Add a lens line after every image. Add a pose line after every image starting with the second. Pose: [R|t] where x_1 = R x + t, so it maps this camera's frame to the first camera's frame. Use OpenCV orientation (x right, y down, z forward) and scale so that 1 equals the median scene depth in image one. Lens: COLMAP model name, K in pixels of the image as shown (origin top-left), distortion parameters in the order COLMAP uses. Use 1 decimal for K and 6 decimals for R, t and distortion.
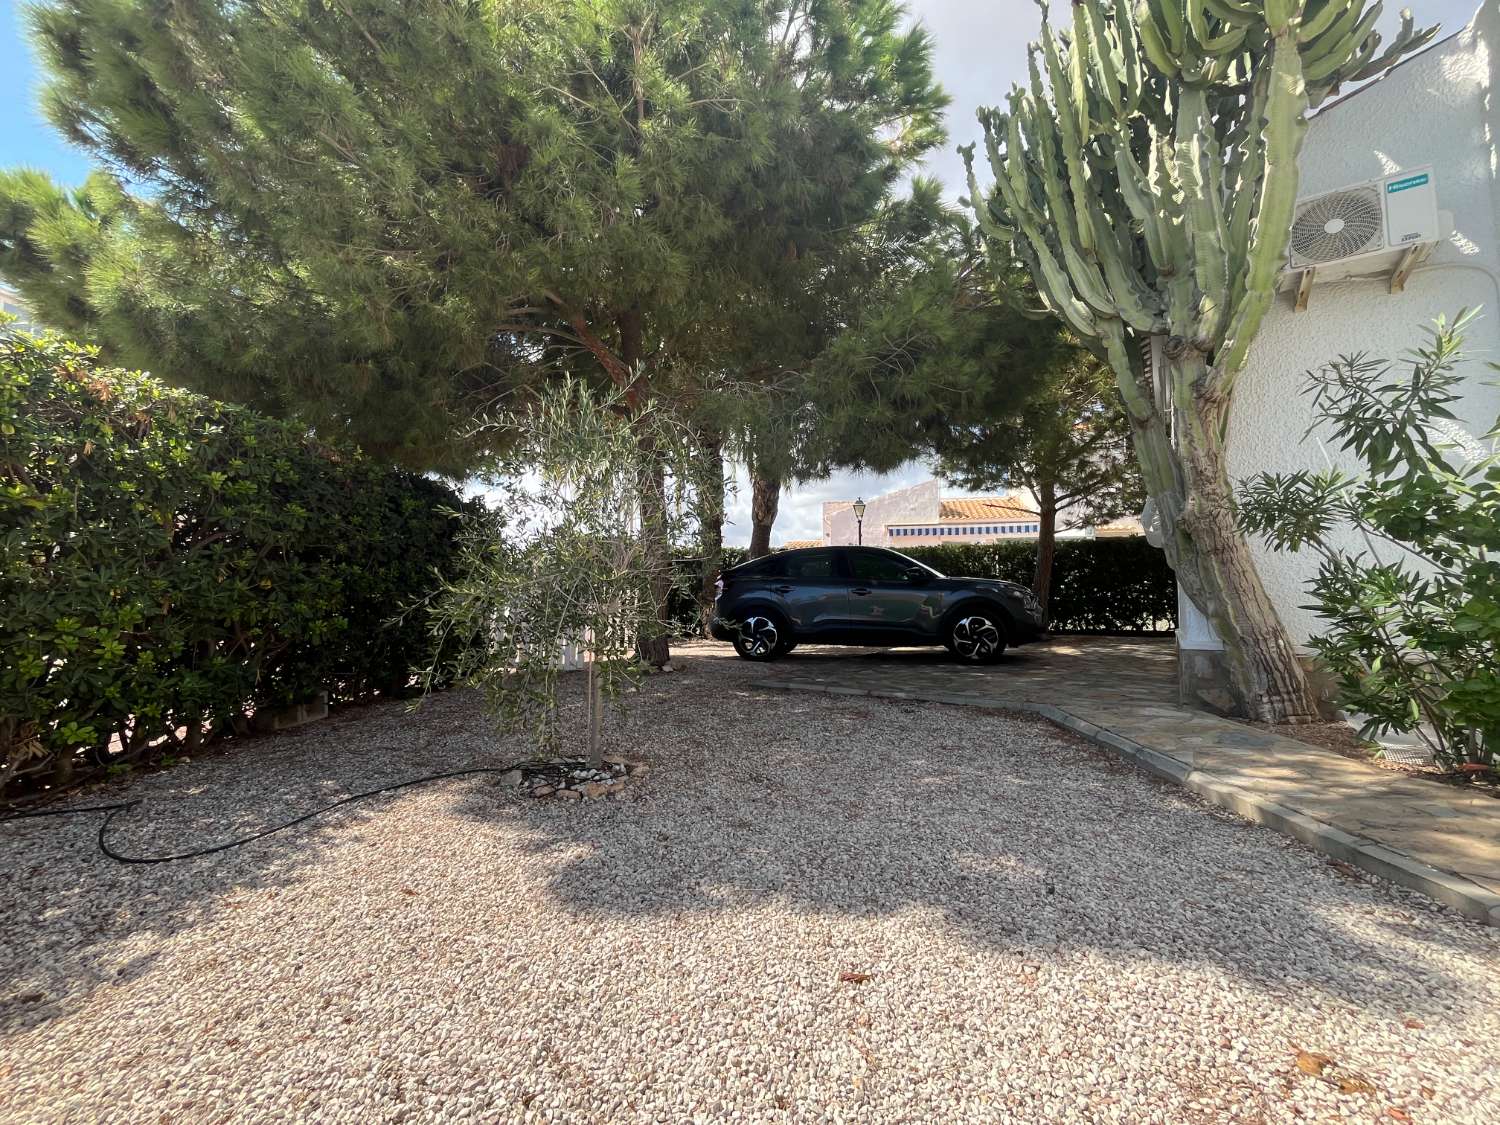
lens RADIAL K [[611.3, 0, 753.5], [0, 611.3, 561.2], [0, 0, 1]] dist [0.000232, -0.000439]
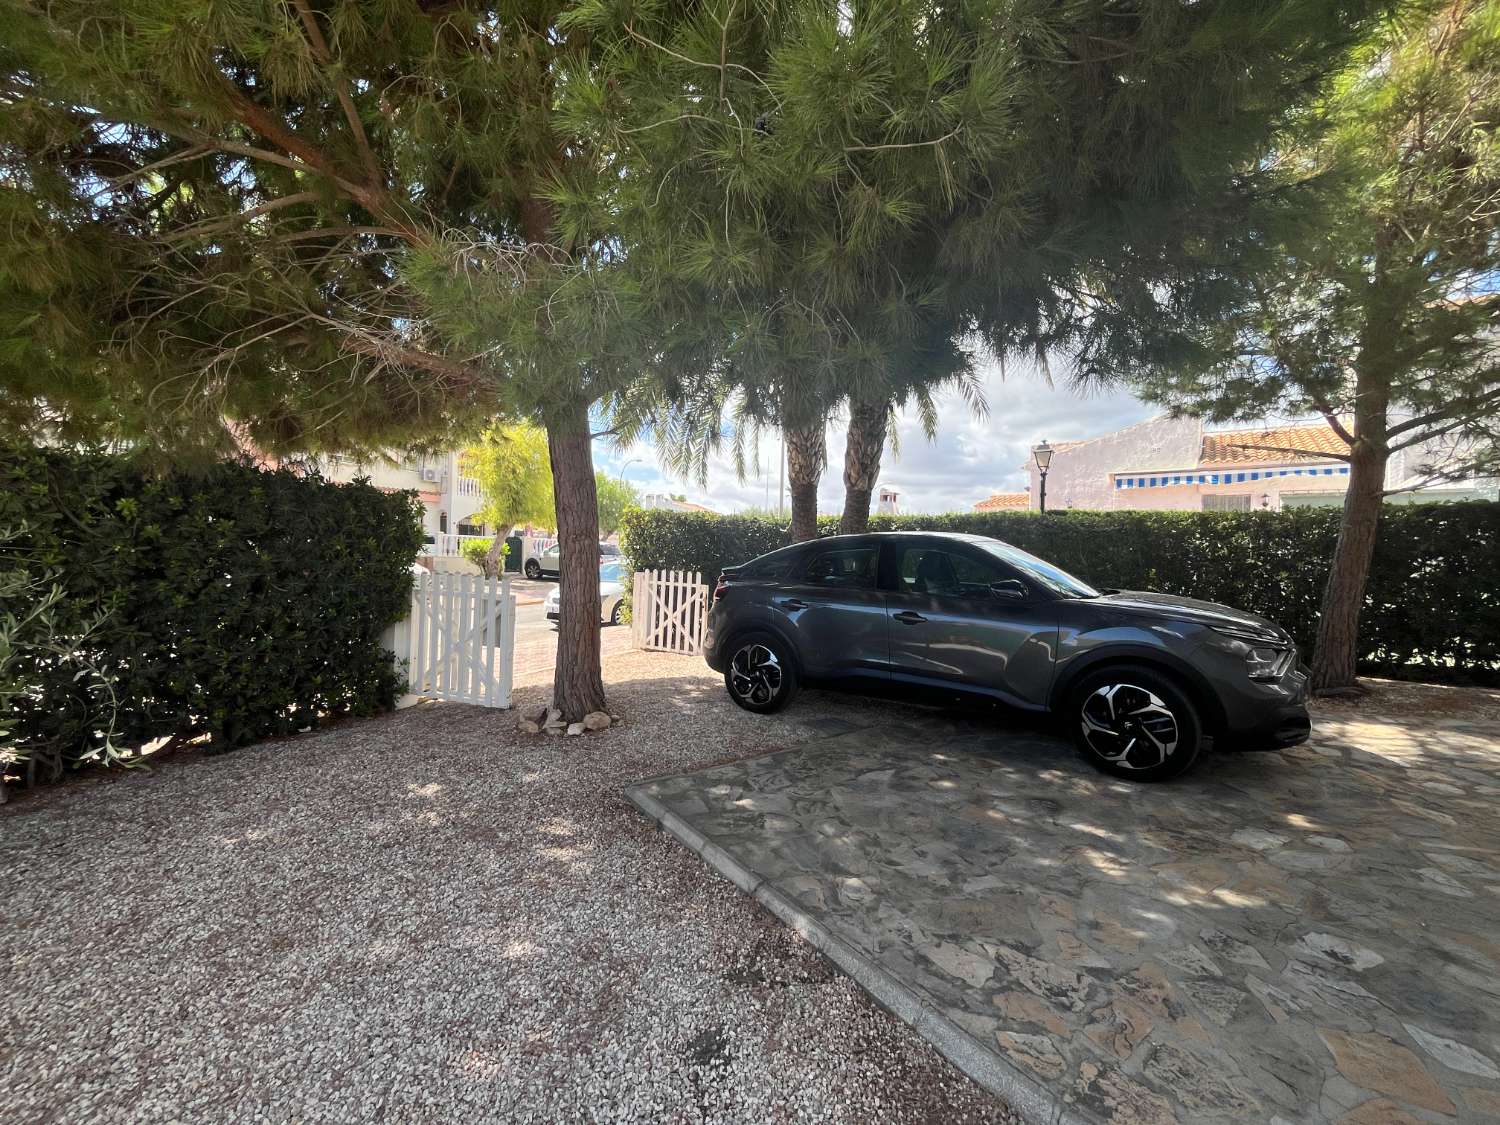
lens RADIAL K [[611.3, 0, 745.2], [0, 611.3, 558.6], [0, 0, 1]] dist [0.000232, -0.000439]
pose [[0.927027, 0.016427, -0.374635, 0.184420], [0.012727, 0.997086, 0.075214, -0.037879], [0.374778, -0.074494, 0.924117, 0.308040]]
